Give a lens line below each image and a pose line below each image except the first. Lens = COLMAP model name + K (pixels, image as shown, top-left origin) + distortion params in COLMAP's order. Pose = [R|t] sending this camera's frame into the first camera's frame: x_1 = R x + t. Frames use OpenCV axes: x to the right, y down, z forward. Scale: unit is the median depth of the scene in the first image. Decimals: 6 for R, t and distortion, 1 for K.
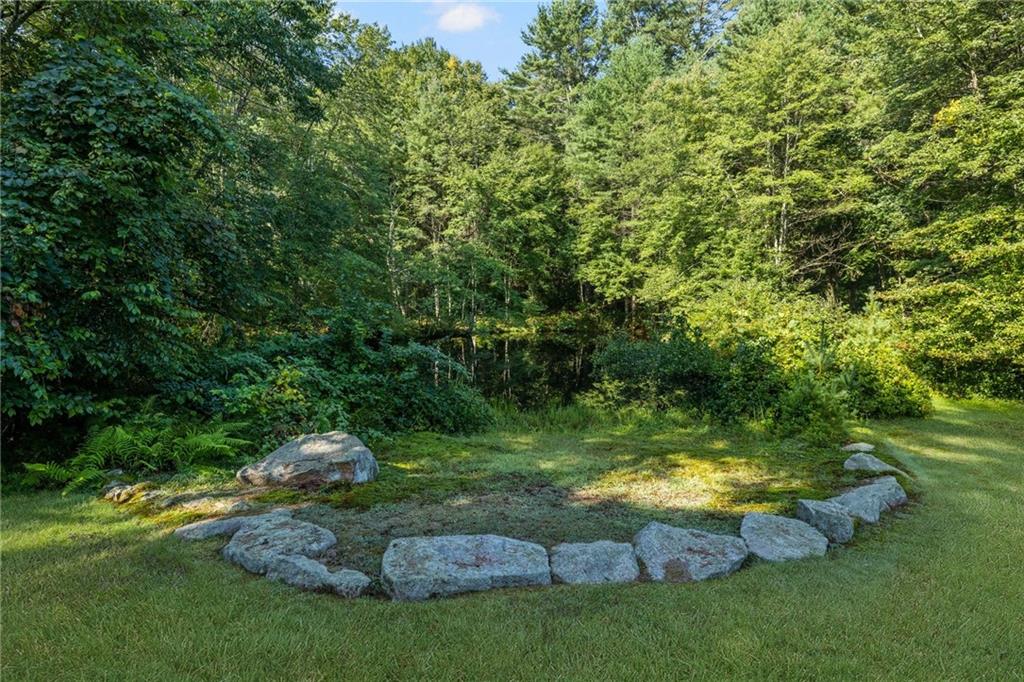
lens RADIAL K [[604.5, 0, 504.8], [0, 604.5, 341.9], [0, 0, 1]] dist [-0.001364, -0.002715]
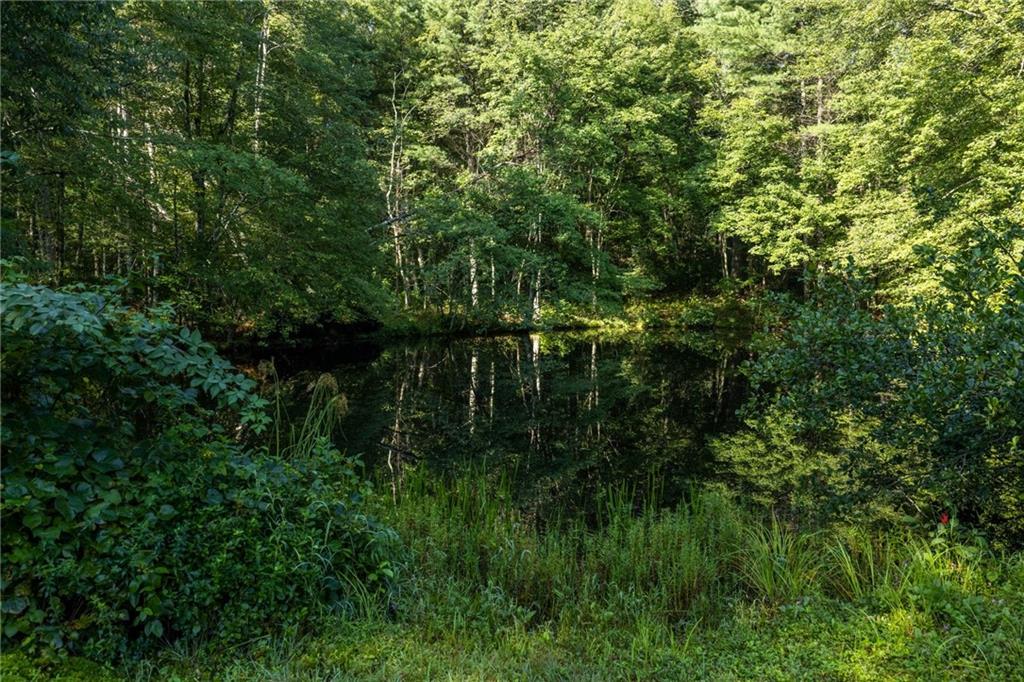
lens RADIAL K [[765.4, 0, 519.7], [0, 765.4, 341.4], [0, 0, 1]] dist [0.000540, 0.004699]
pose [[0.990266, 0.008954, -0.138902, 0.039041], [-0.011525, 0.999777, -0.017716, 0.011607], [0.138712, 0.019145, 0.990148, 0.280932]]
